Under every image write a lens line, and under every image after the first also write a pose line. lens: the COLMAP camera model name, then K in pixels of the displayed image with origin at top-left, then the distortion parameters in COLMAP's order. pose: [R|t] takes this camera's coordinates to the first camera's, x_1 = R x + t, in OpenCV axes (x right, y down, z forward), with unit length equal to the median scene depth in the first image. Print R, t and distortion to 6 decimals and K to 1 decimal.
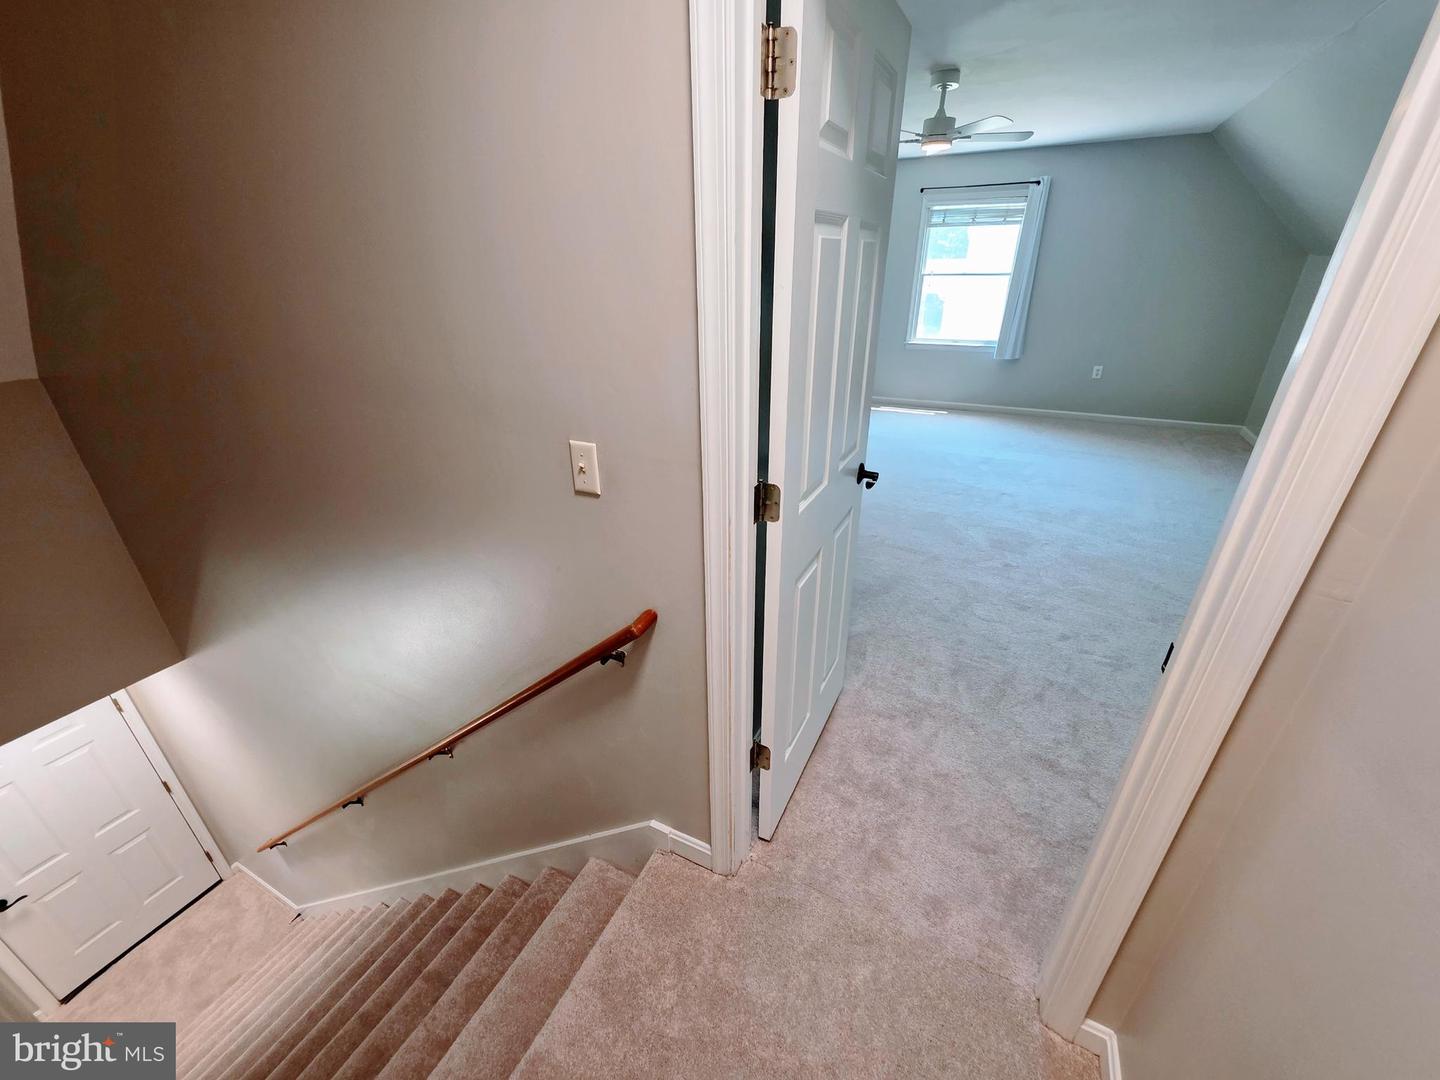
lens RADIAL K [[570.7, 0, 720.8], [0, 570.7, 536.4], [0, 0, 1]] dist [0.002462, 0.000317]
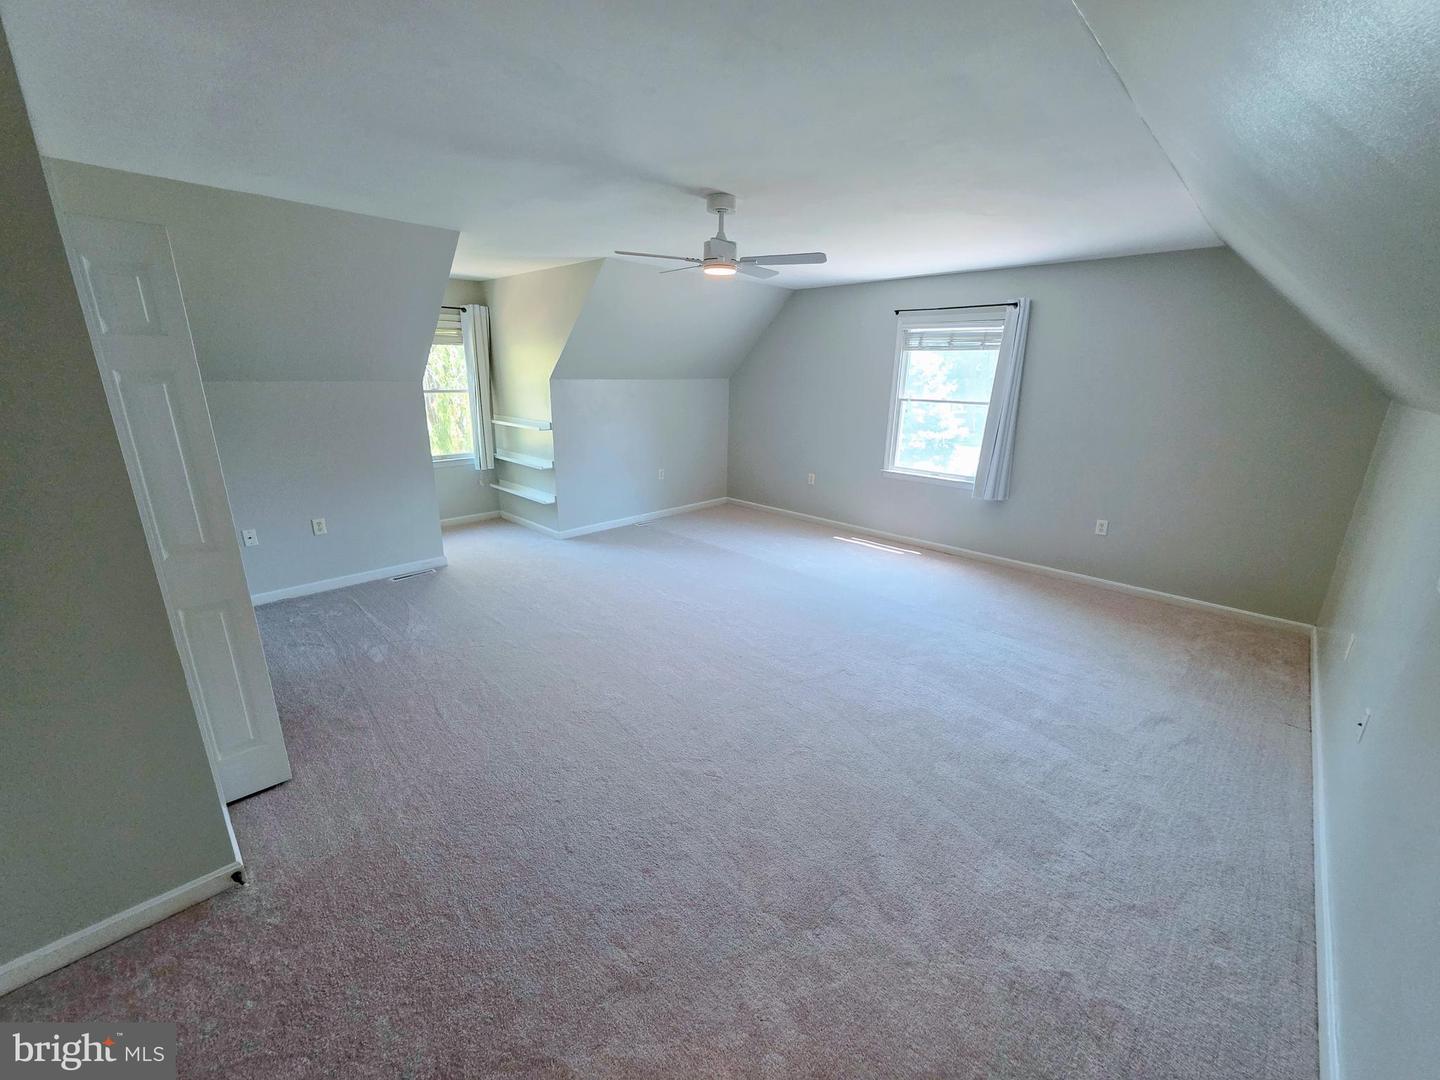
lens RADIAL K [[570.7, 0, 722.7], [0, 570.7, 537.0], [0, 0, 1]] dist [0.002462, 0.000317]
pose [[0.953459, 0.109728, -0.280850, 0.391980], [-0.154020, 0.977987, -0.140783, -0.086080], [0.259220, 0.177487, 0.949370, 0.128851]]
